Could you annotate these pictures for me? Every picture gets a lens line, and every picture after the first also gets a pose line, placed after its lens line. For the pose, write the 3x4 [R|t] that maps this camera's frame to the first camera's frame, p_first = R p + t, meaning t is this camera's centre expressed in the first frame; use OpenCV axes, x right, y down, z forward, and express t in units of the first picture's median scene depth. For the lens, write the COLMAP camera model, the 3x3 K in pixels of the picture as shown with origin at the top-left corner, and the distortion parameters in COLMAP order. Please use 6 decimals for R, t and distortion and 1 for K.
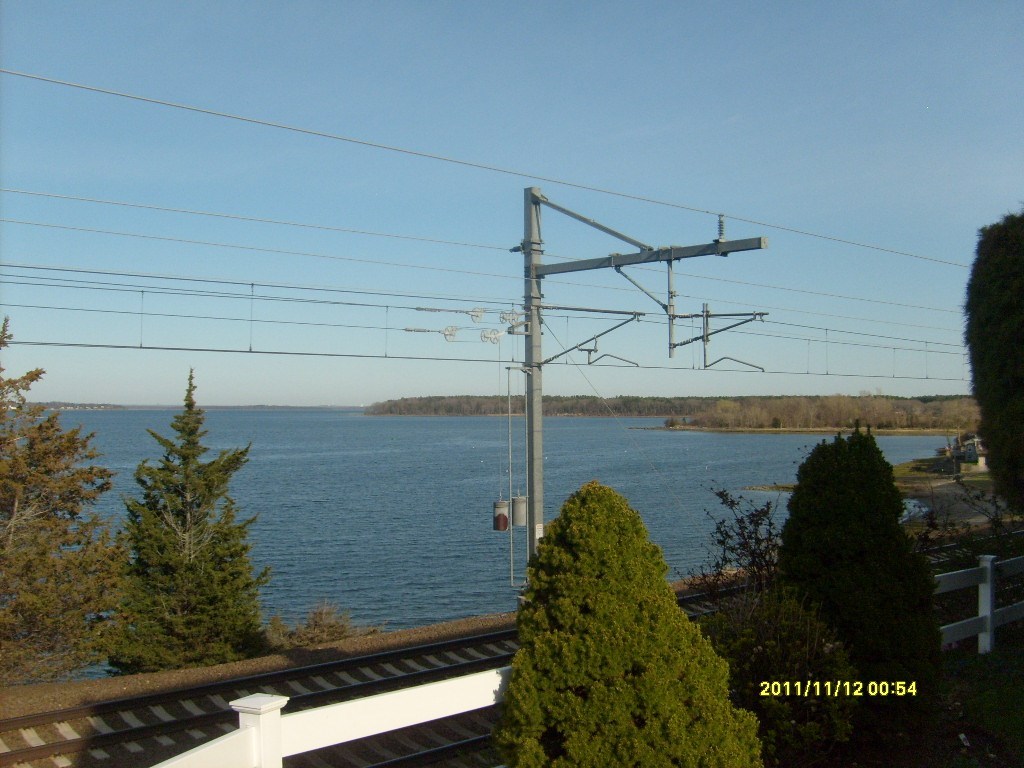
lens RADIAL K [[1114.0, 0, 512.0], [0, 1114.0, 384.0], [0, 0, 1]] dist [-0.196420, 0.326273]
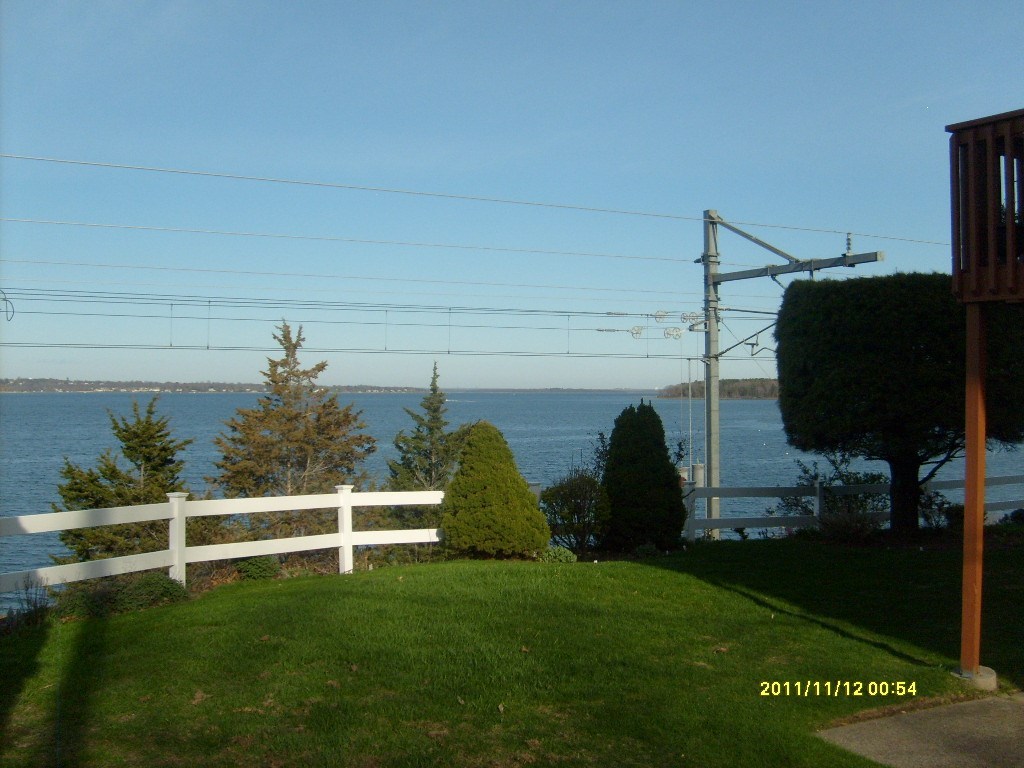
lens RADIAL K [[1114.0, 0, 512.0], [0, 1114.0, 384.0], [0, 0, 1]] dist [-0.196420, 0.326273]
pose [[0.965005, 0.000130, -0.262230, 0.137520], [0.003881, 0.999883, 0.014780, -0.005921], [0.262201, -0.015281, 0.964892, -0.246329]]
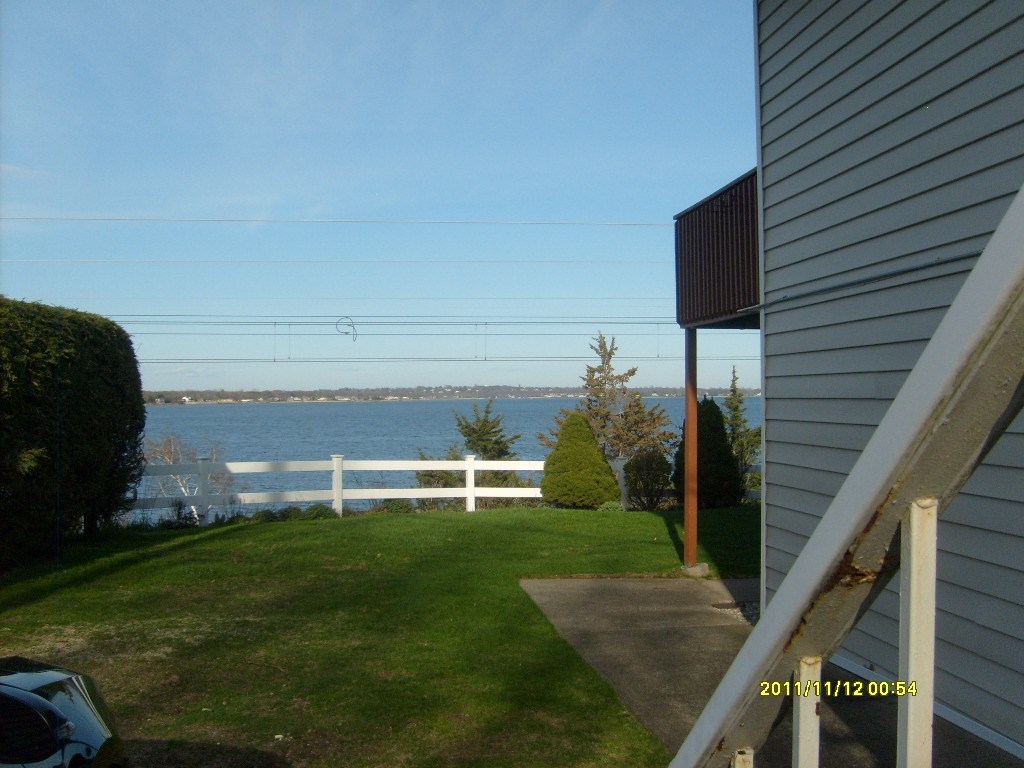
lens RADIAL K [[1114.0, 0, 512.0], [0, 1114.0, 384.0], [0, 0, 1]] dist [-0.196420, 0.326273]
pose [[0.788842, -0.012446, -0.614470, 0.359416], [0.020664, 0.999767, 0.006279, -0.004464], [0.614249, -0.017651, 0.788915, -0.328580]]
